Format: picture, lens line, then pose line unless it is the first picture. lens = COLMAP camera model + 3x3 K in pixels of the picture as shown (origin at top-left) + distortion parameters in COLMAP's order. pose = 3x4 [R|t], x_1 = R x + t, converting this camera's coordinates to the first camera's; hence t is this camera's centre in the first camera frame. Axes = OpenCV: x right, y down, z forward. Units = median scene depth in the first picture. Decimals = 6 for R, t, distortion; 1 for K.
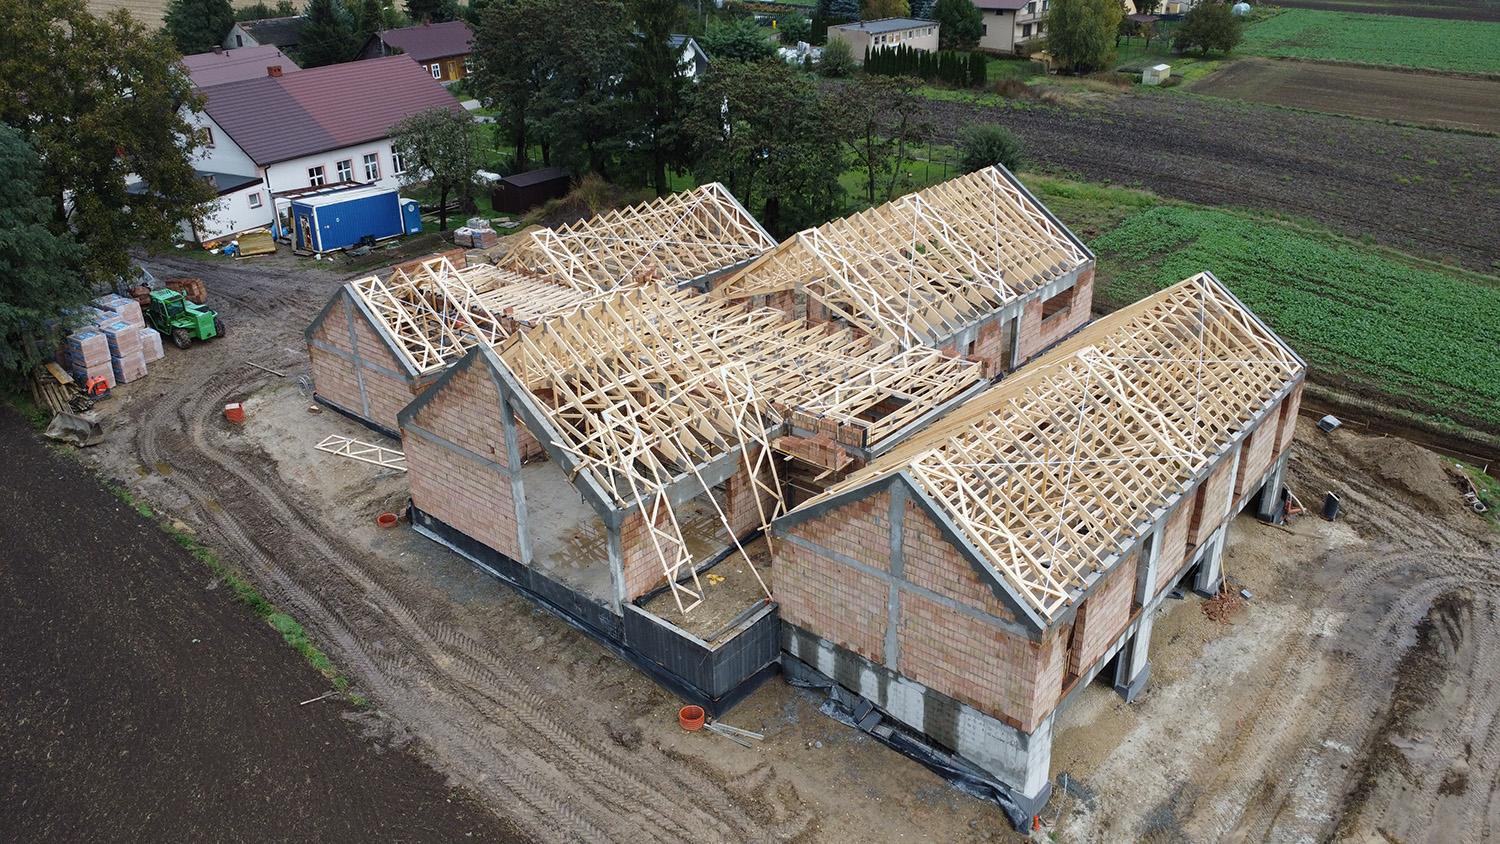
lens RADIAL K [[1088.9, 0, 749.3], [0, 1088.9, 418.8], [0, 0, 1]] dist [-0.033976, -0.002865]
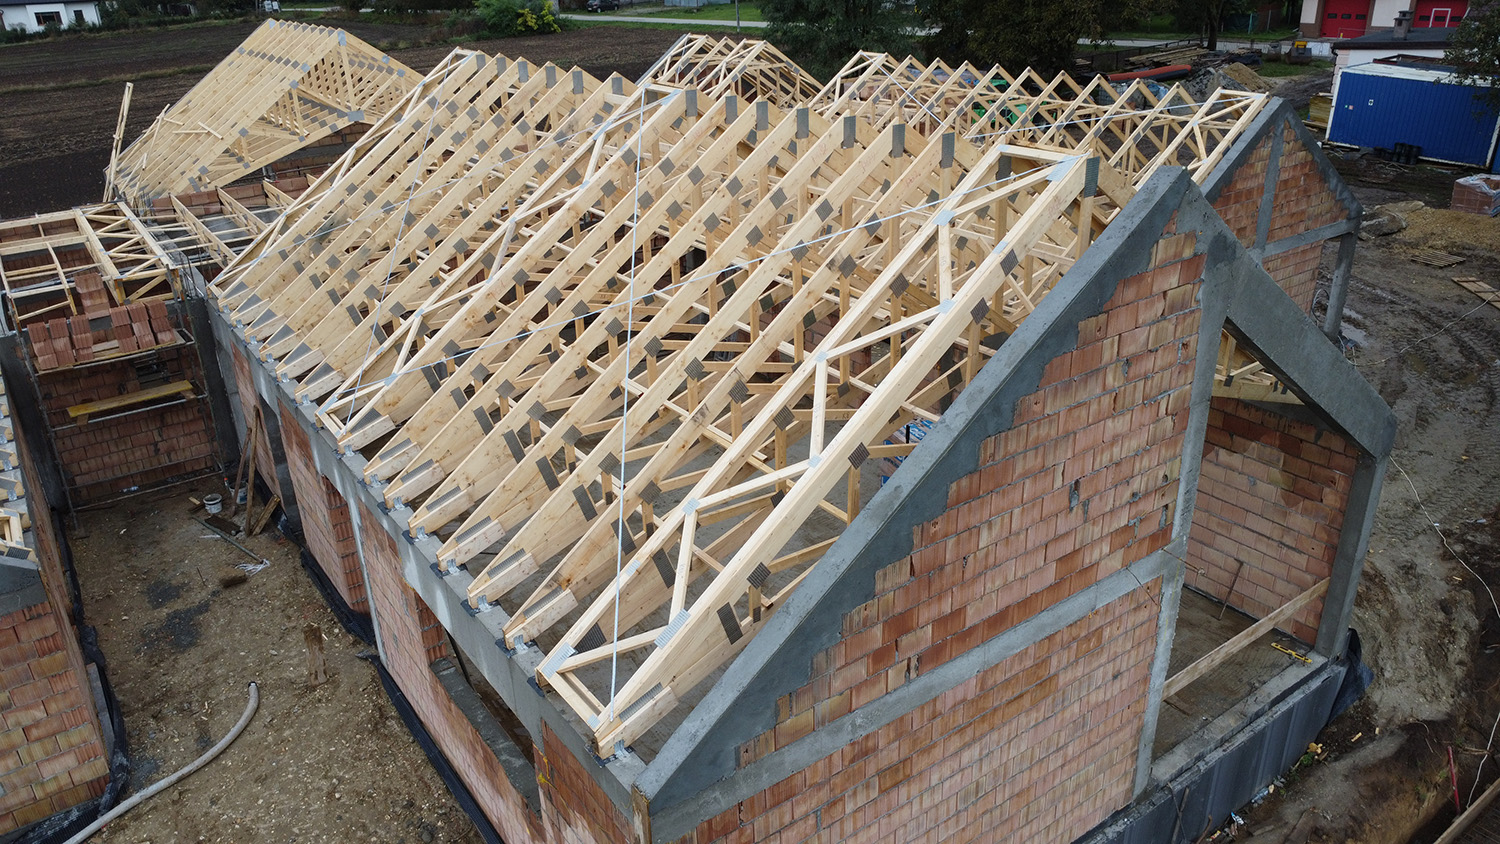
lens RADIAL K [[1088.9, 0, 750.0], [0, 1088.9, 417.5], [0, 0, 1]] dist [-0.033976, -0.002865]
pose [[-0.234912, 0.430098, -0.871683, 0.577642], [-0.373127, 0.788173, 0.489448, -0.367715], [0.897548, 0.440226, -0.024670, 1.345049]]
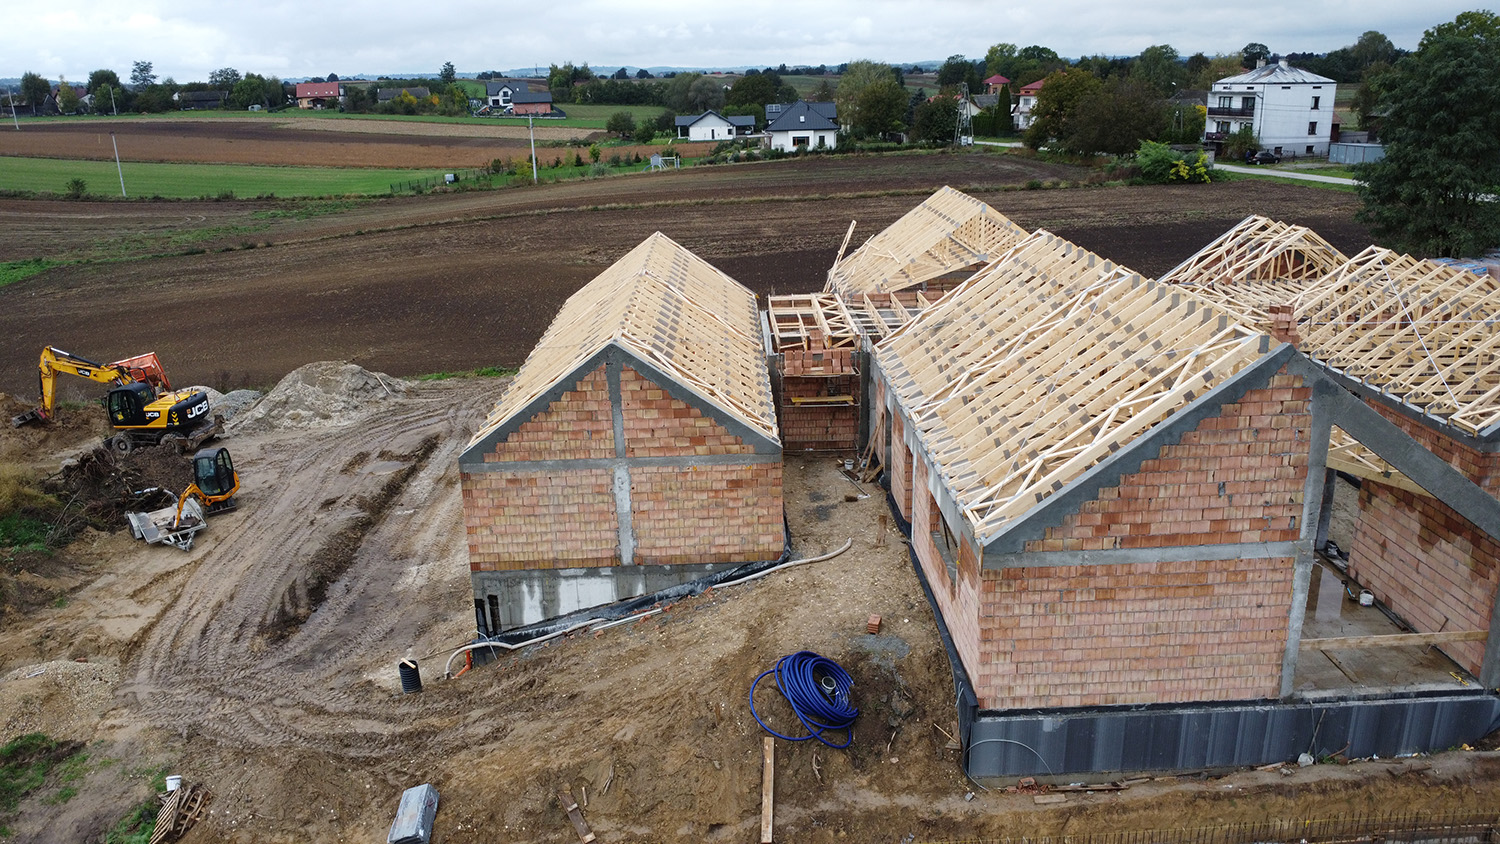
lens RADIAL K [[1088.9, 0, 746.0], [0, 1088.9, 420.6], [0, 0, 1]] dist [-0.033976, -0.002865]
pose [[-0.738965, 0.245595, -0.627386, 0.845580], [-0.238135, 0.775880, 0.584211, -0.539326], [0.630256, 0.581114, -0.514863, 1.521849]]
